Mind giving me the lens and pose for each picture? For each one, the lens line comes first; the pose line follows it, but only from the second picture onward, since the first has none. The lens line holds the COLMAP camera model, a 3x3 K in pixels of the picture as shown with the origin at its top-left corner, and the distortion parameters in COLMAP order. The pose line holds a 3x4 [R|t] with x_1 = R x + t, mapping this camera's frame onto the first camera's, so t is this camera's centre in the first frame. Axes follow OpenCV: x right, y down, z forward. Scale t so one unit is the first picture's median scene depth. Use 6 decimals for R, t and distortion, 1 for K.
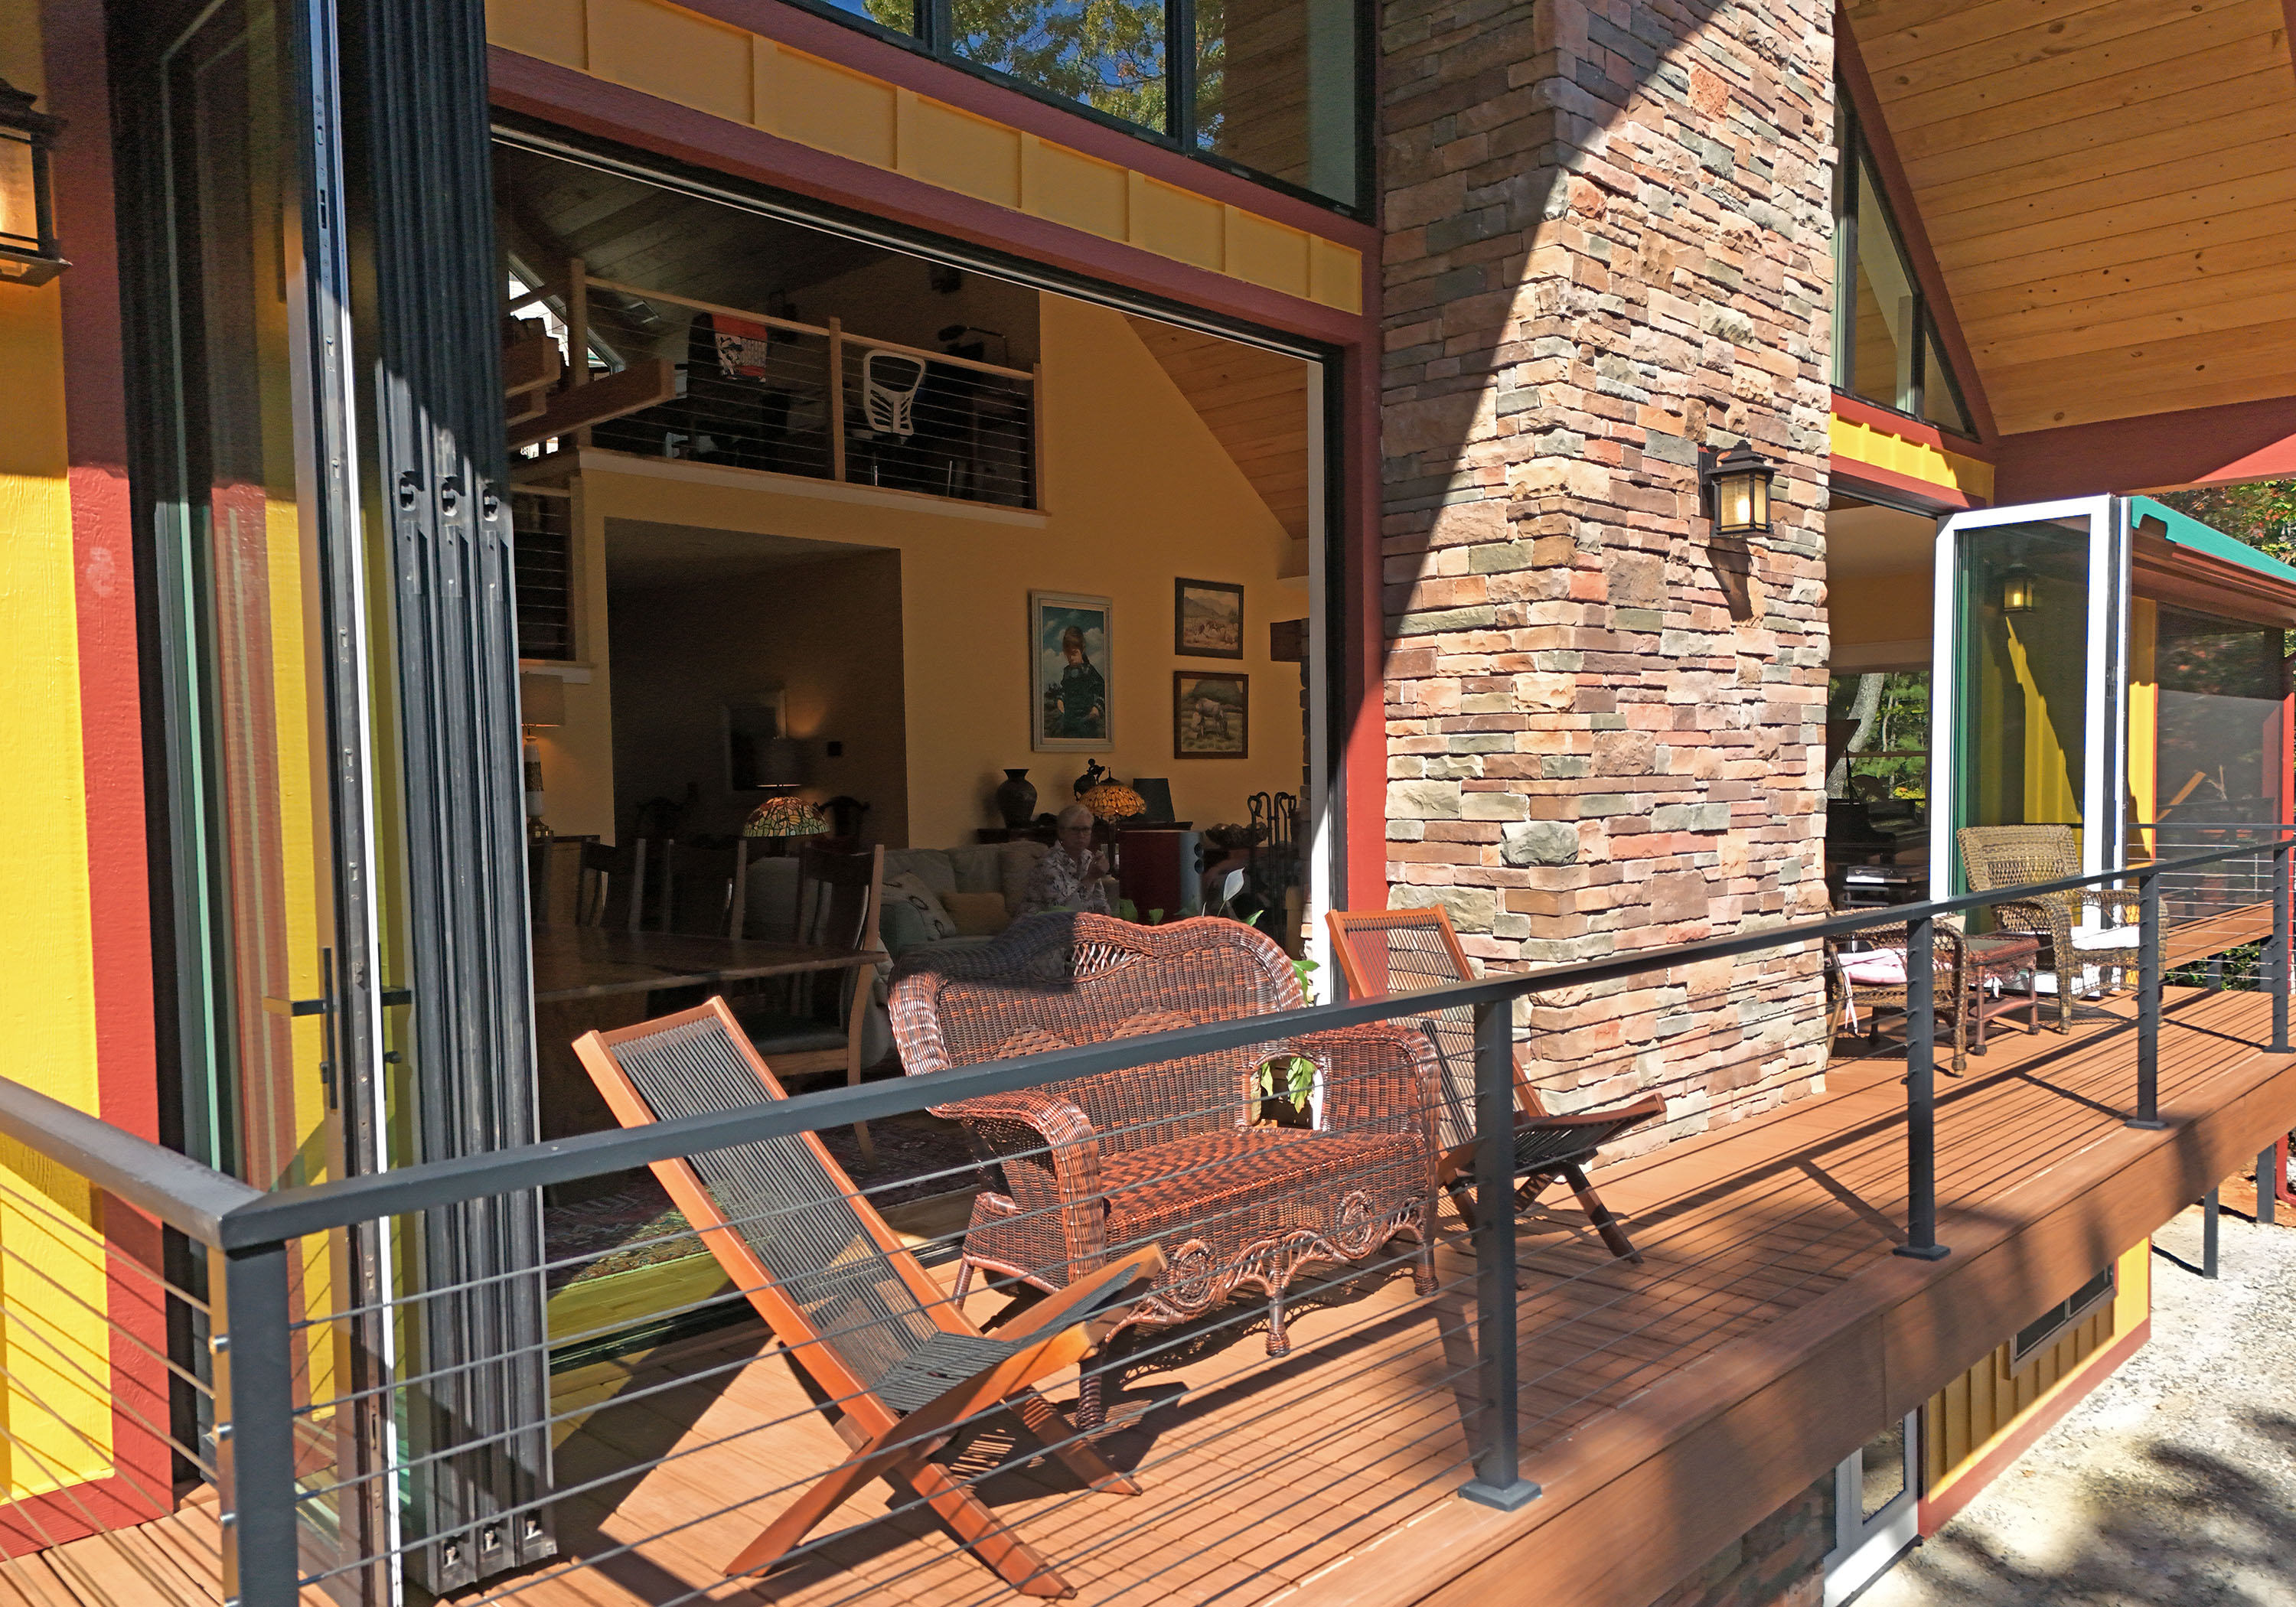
lens RADIAL K [[1679.4, 0, 1152.8], [0, 1679.4, 858.8], [0, 0, 1]] dist [0.106889, -0.130067]
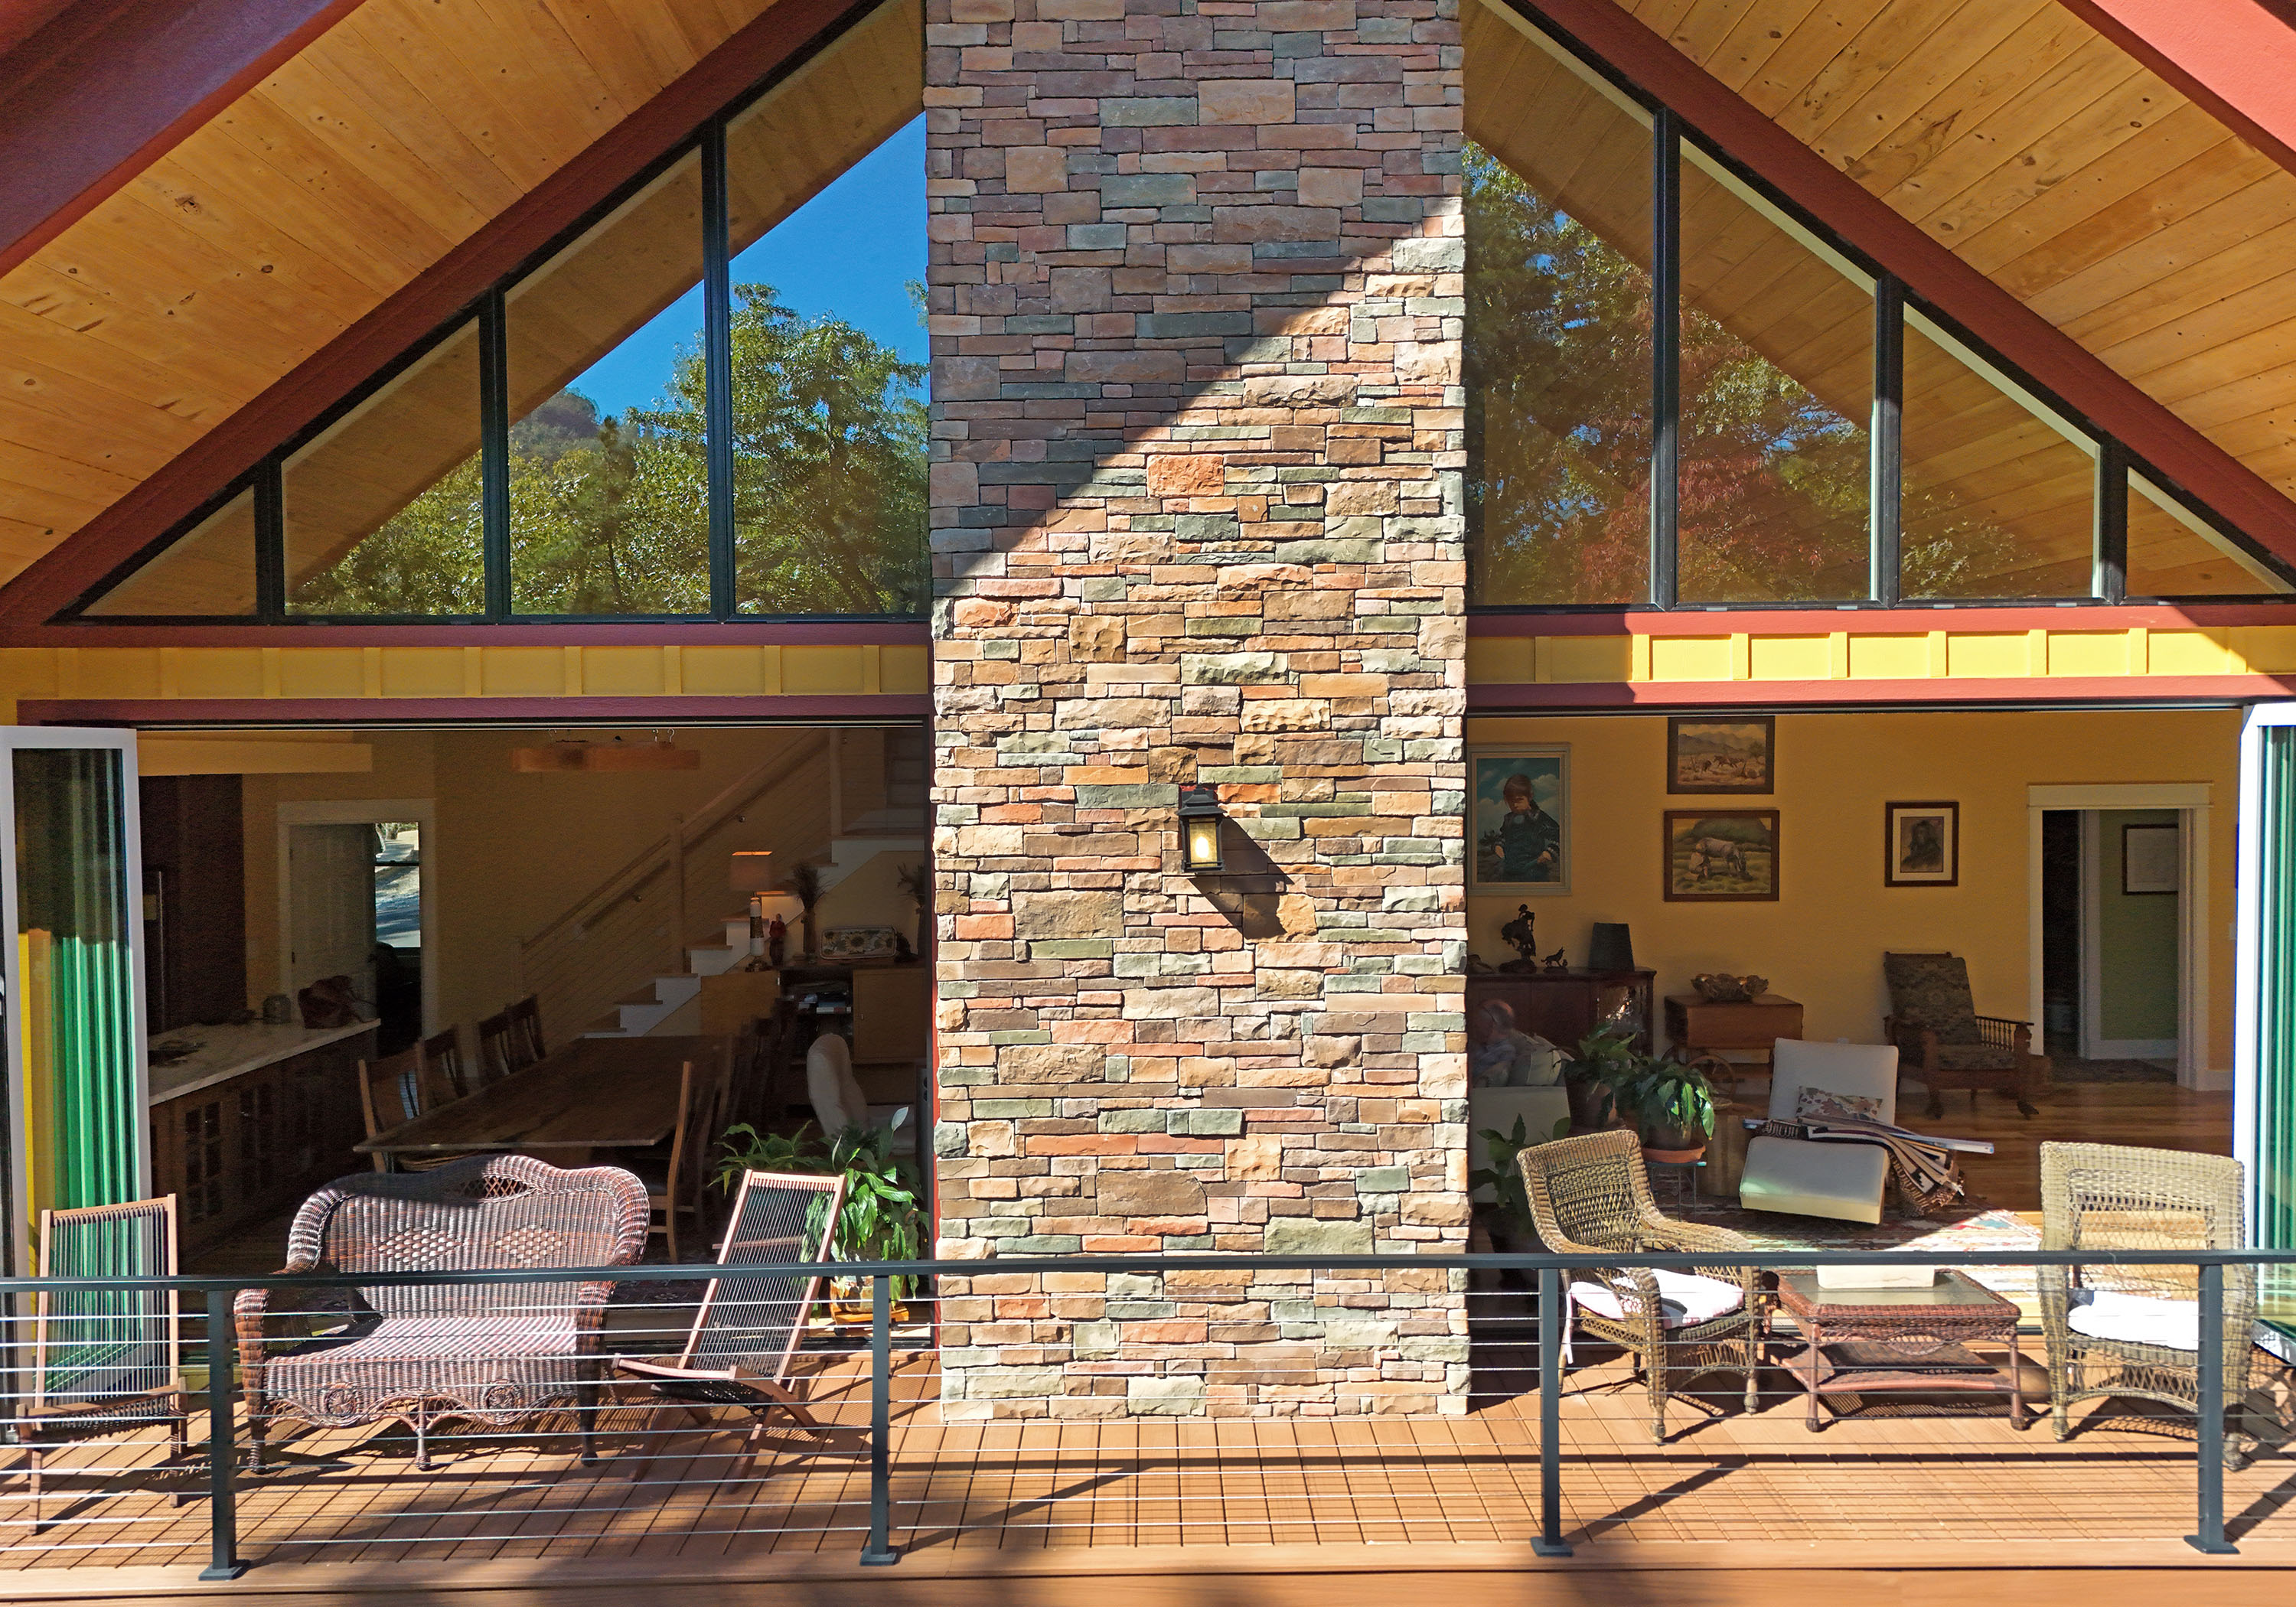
lens RADIAL K [[1701.3, 0, 1148.0], [0, 1701.3, 803.5], [0, 0, 1]] dist [0.115029, -0.147744]
pose [[0.697560, 0.027652, -0.715992, 1.053204], [-0.035210, 0.999371, 0.004292, -0.225857], [0.715660, 0.022216, 0.698095, 0.205178]]
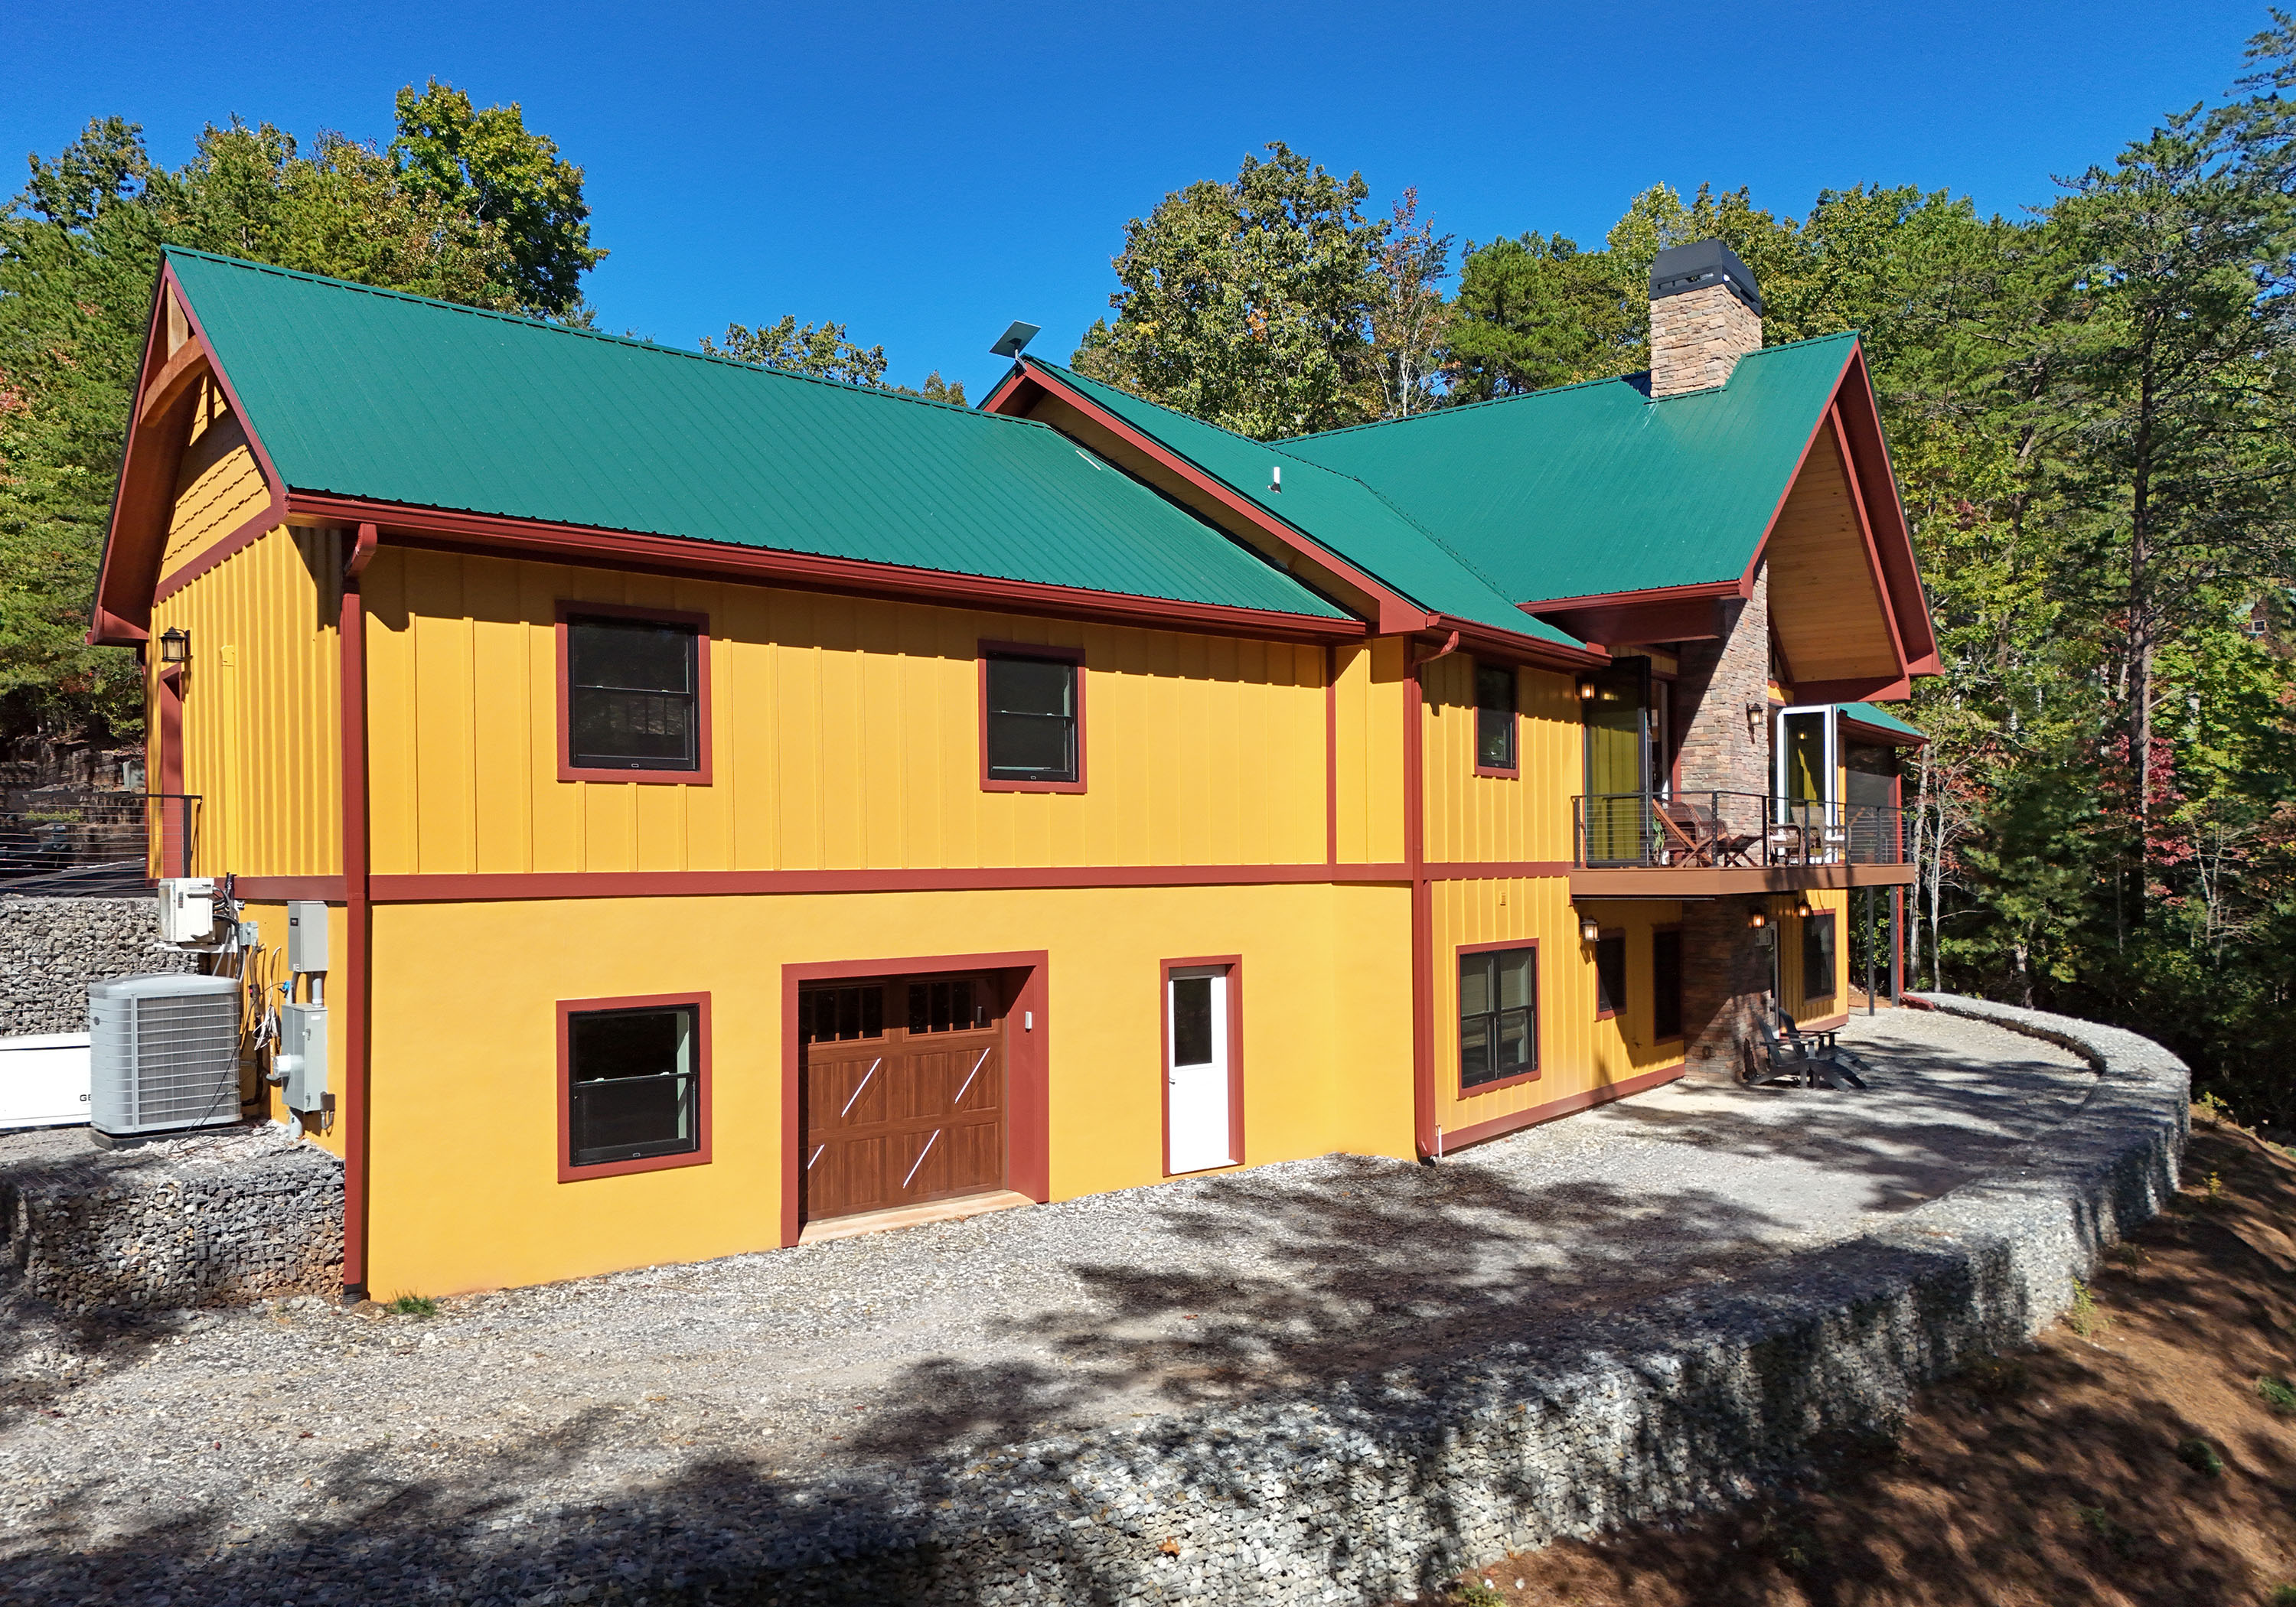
lens RADIAL K [[1679.4, 0, 1152.8], [0, 1679.4, 858.8], [0, 0, 1]] dist [0.106889, -0.130067]
pose [[0.990139, 0.005334, 0.139984, -1.678369], [0.002676, 0.998372, -0.056970, 0.370327], [-0.140060, 0.056783, 0.988513, -2.868468]]
